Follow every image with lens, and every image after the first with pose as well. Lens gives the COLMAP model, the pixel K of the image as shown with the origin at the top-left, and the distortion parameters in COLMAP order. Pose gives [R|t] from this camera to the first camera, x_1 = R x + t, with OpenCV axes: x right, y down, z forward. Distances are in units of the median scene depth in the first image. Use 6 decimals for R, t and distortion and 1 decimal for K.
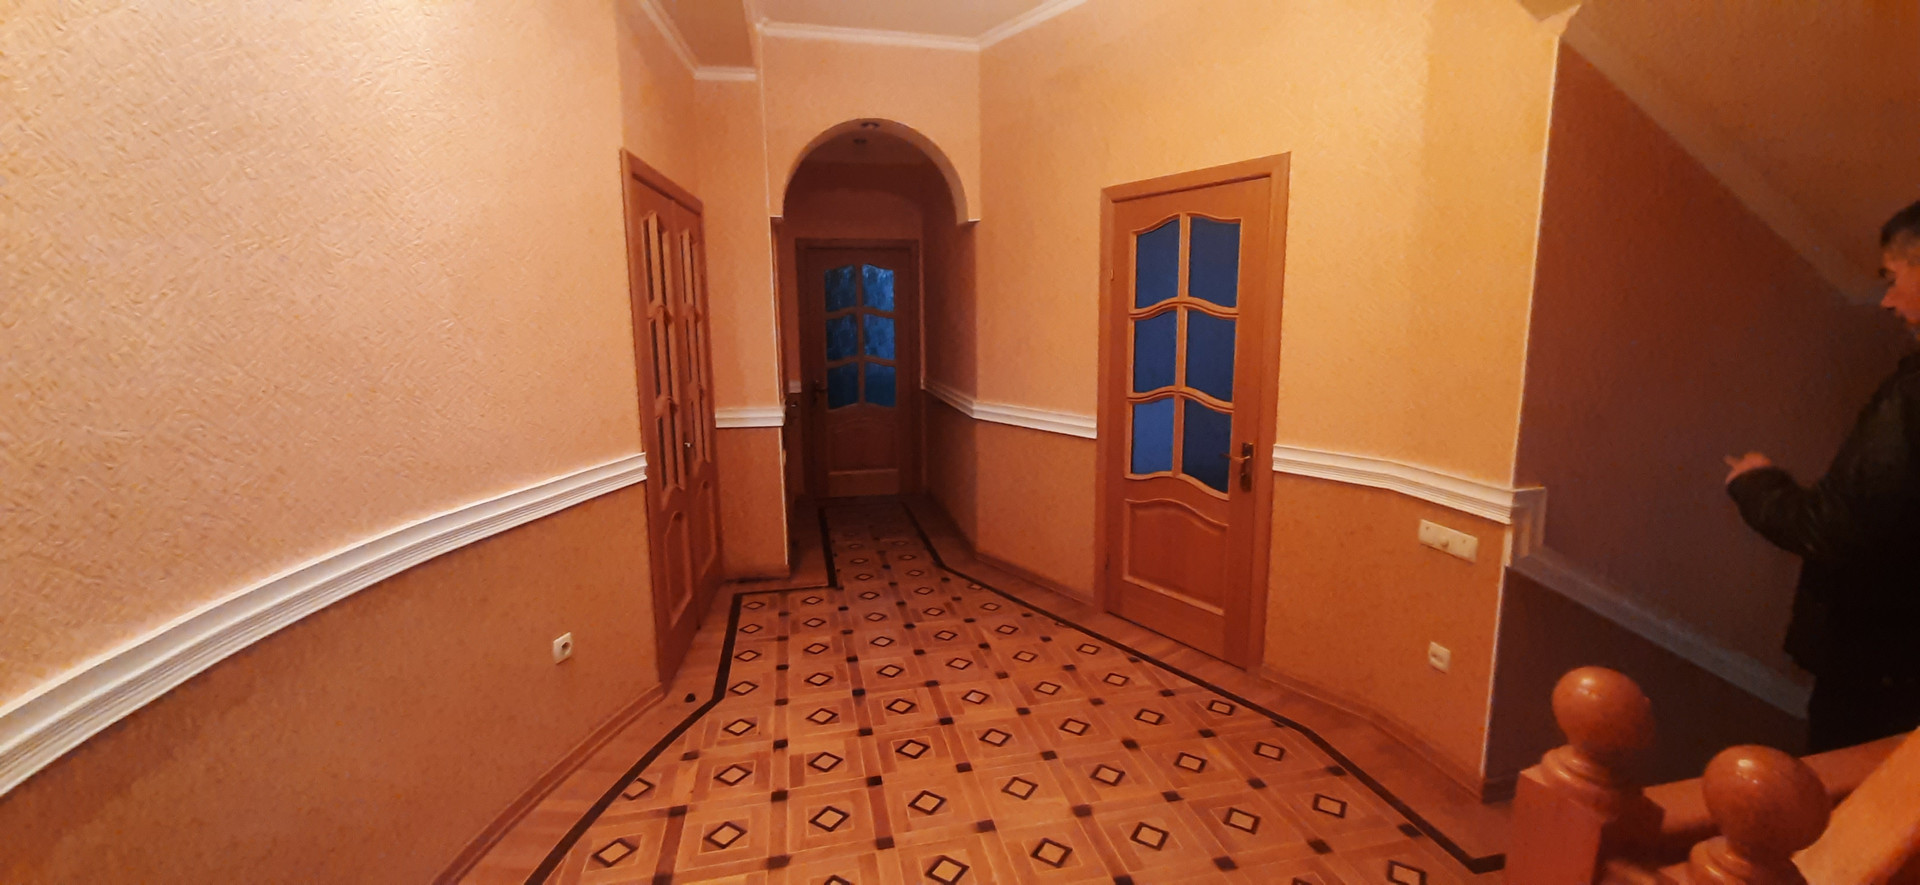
lens RADIAL K [[750.9, 0, 971.2], [0, 750.9, 426.4], [0, 0, 1]] dist [0.011720, -0.014100]
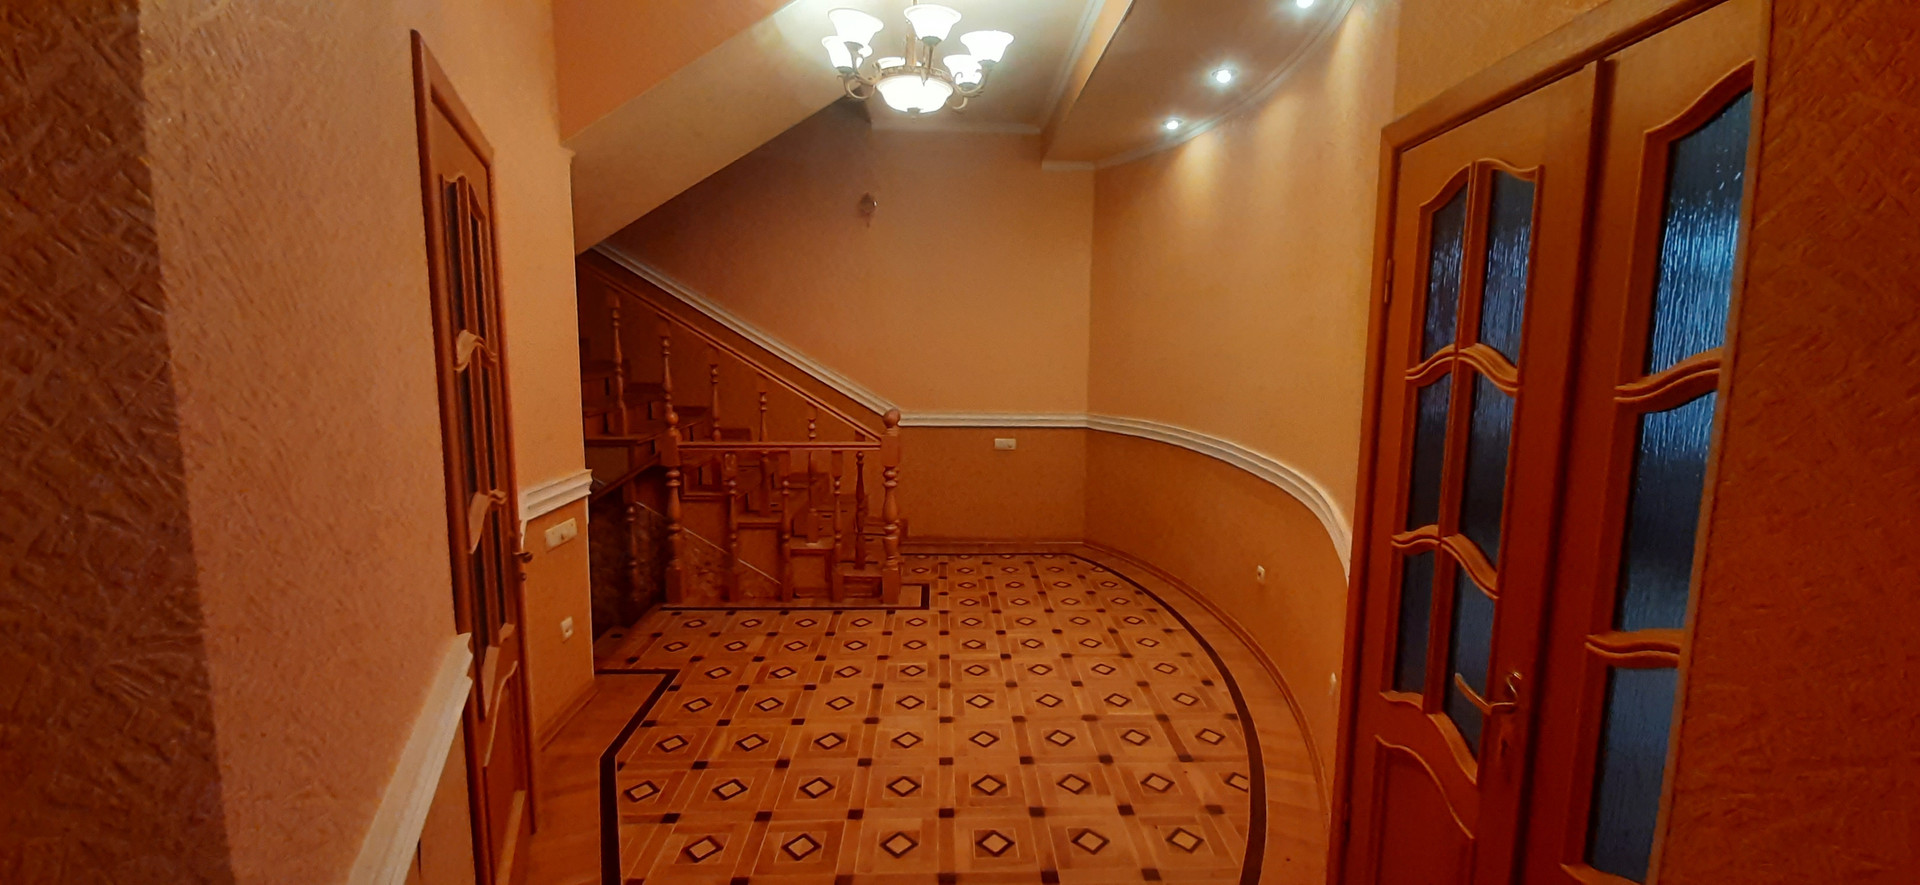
lens RADIAL K [[750.9, 0, 971.2], [0, 750.9, 426.4], [0, 0, 1]] dist [0.011720, -0.014100]
pose [[-0.981401, -0.029572, 0.189677, -0.244508], [0.021748, 0.964574, 0.262914, -0.316699], [-0.190732, 0.262149, -0.945991, 1.935200]]
